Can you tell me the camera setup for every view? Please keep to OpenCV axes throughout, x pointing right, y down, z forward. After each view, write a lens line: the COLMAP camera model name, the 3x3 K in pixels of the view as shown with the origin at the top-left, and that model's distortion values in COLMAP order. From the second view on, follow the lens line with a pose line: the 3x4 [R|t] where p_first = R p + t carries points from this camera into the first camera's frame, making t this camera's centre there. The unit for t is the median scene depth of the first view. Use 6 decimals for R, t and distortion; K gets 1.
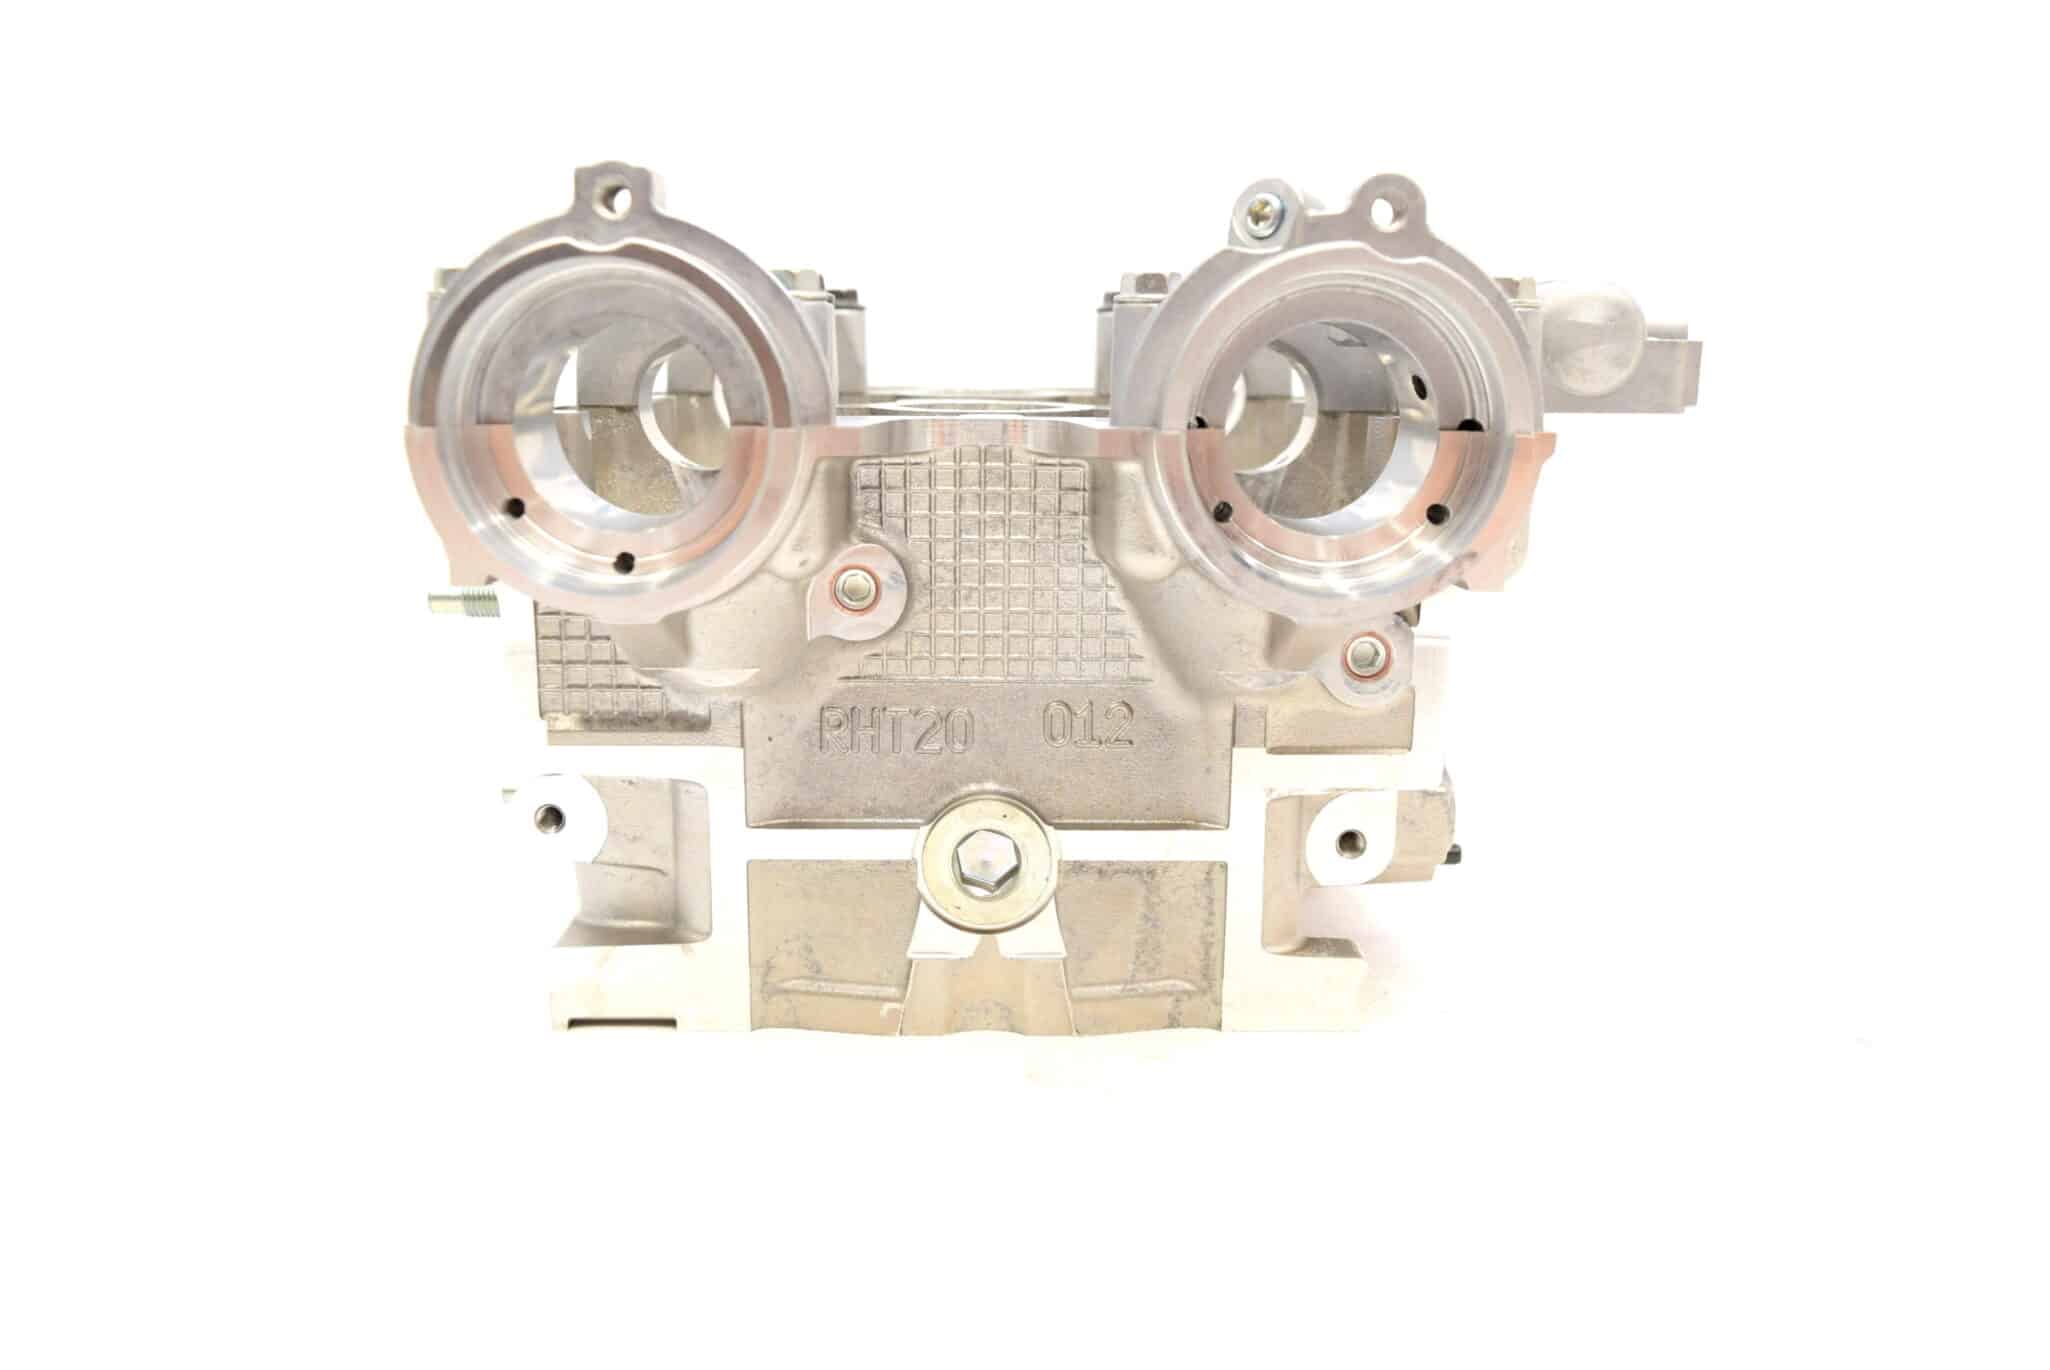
lens RADIAL K [[1792.1, 0, 1025.0], [0, 1792.1, 685.0], [0, 0, 1]] dist [-0.000777, 0.001578]
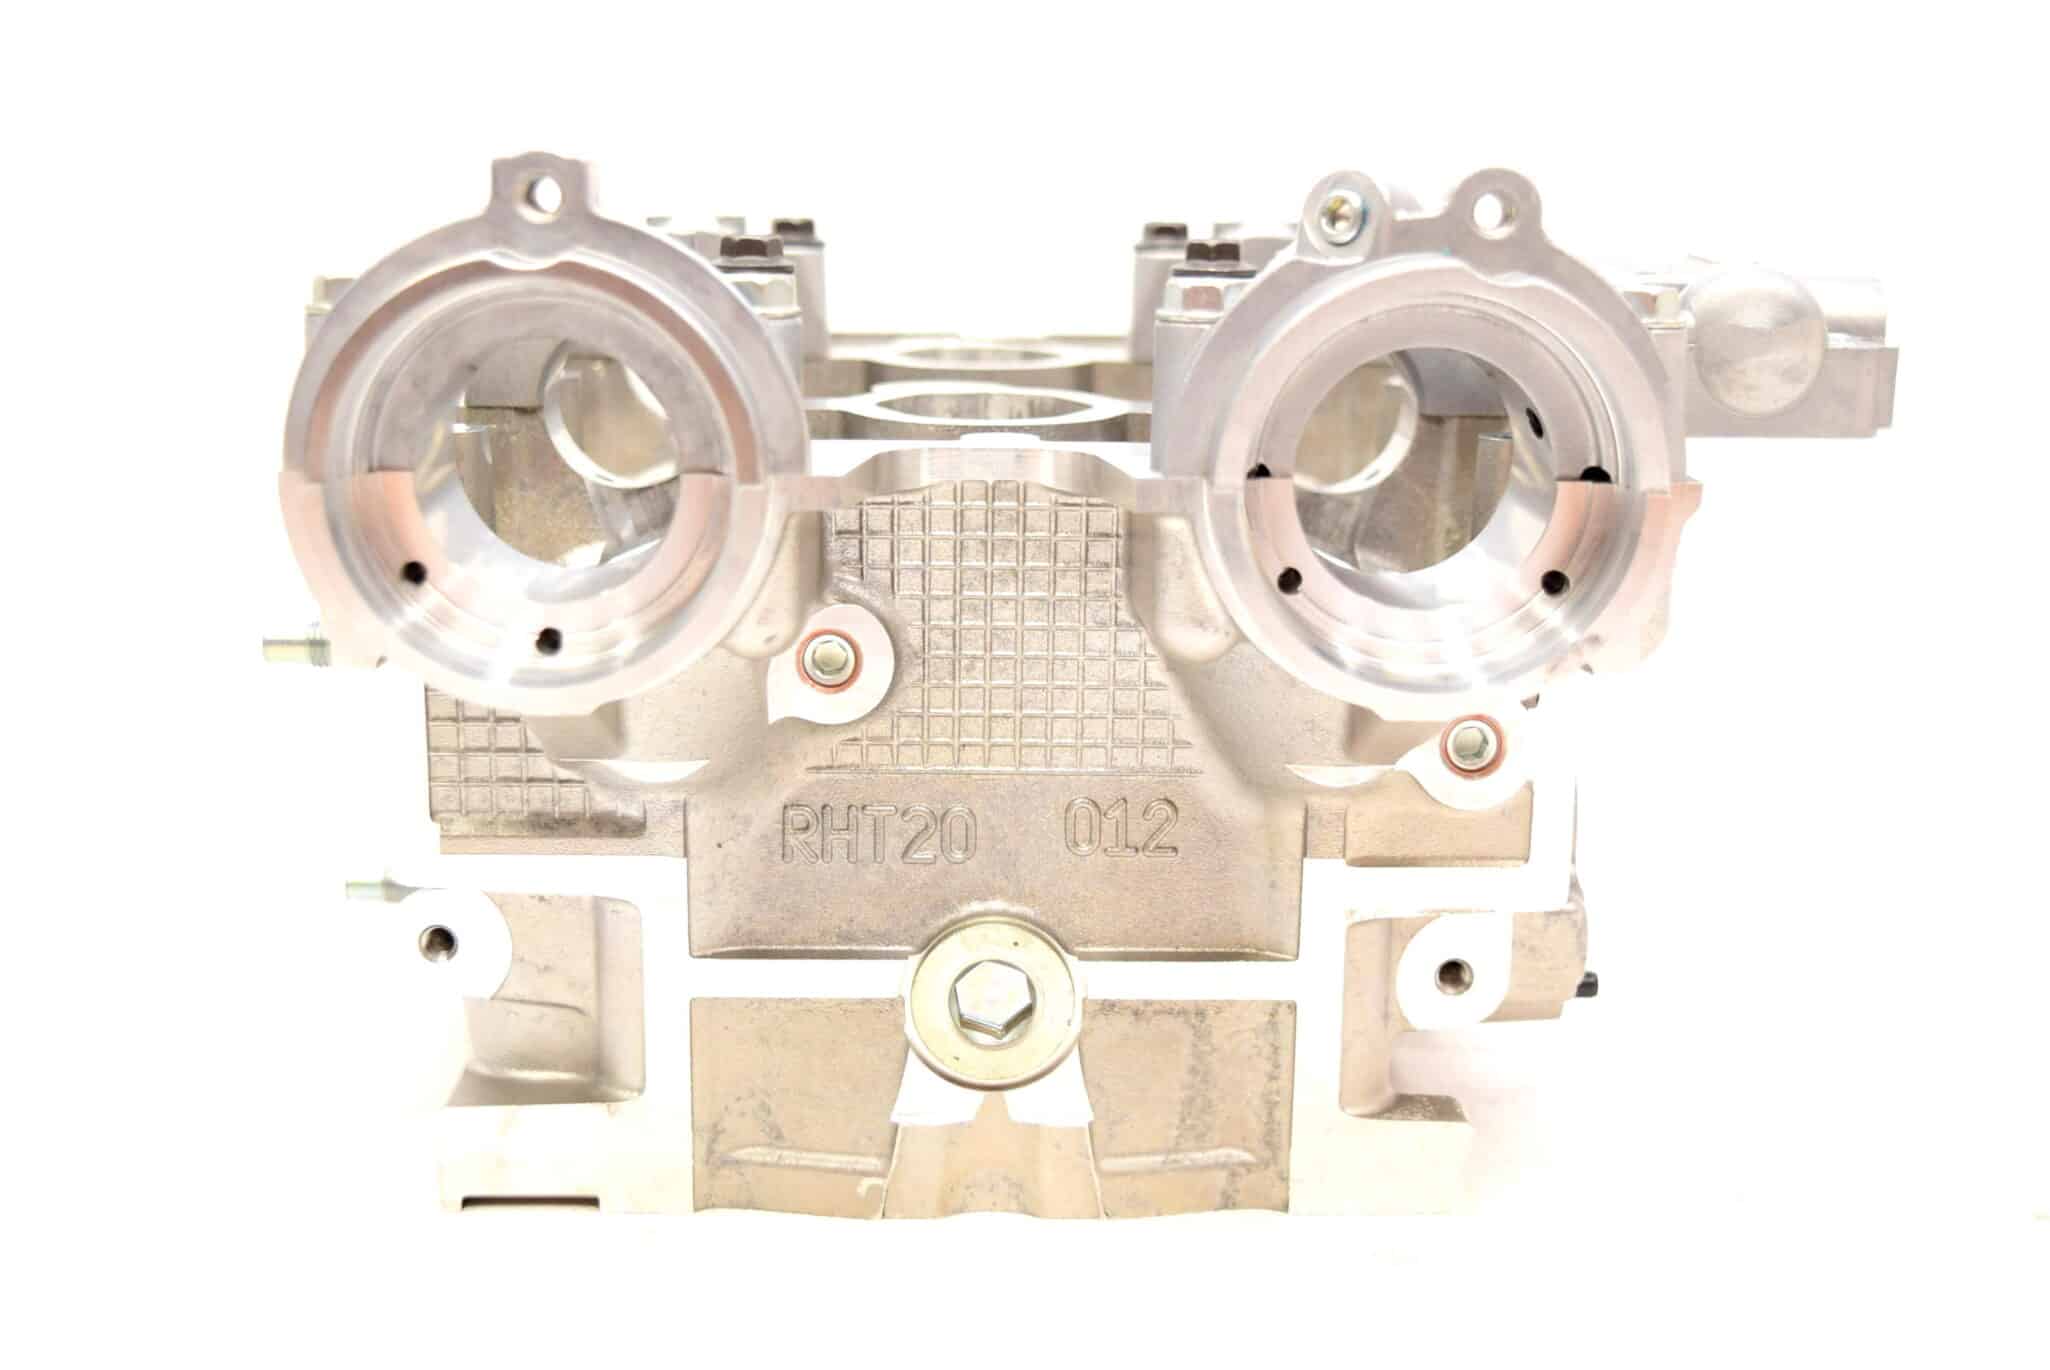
lens RADIAL K [[2669.1, 0, 1025.0], [0, 2669.1, 685.0], [0, 0, 1]] dist [-0.003980, -0.024794]
pose [[0.999993, 0.002496, 0.002666, -0.010643], [-0.002529, 0.999918, 0.012591, -0.055932], [-0.002634, -0.012597, 0.999917, -0.178088]]
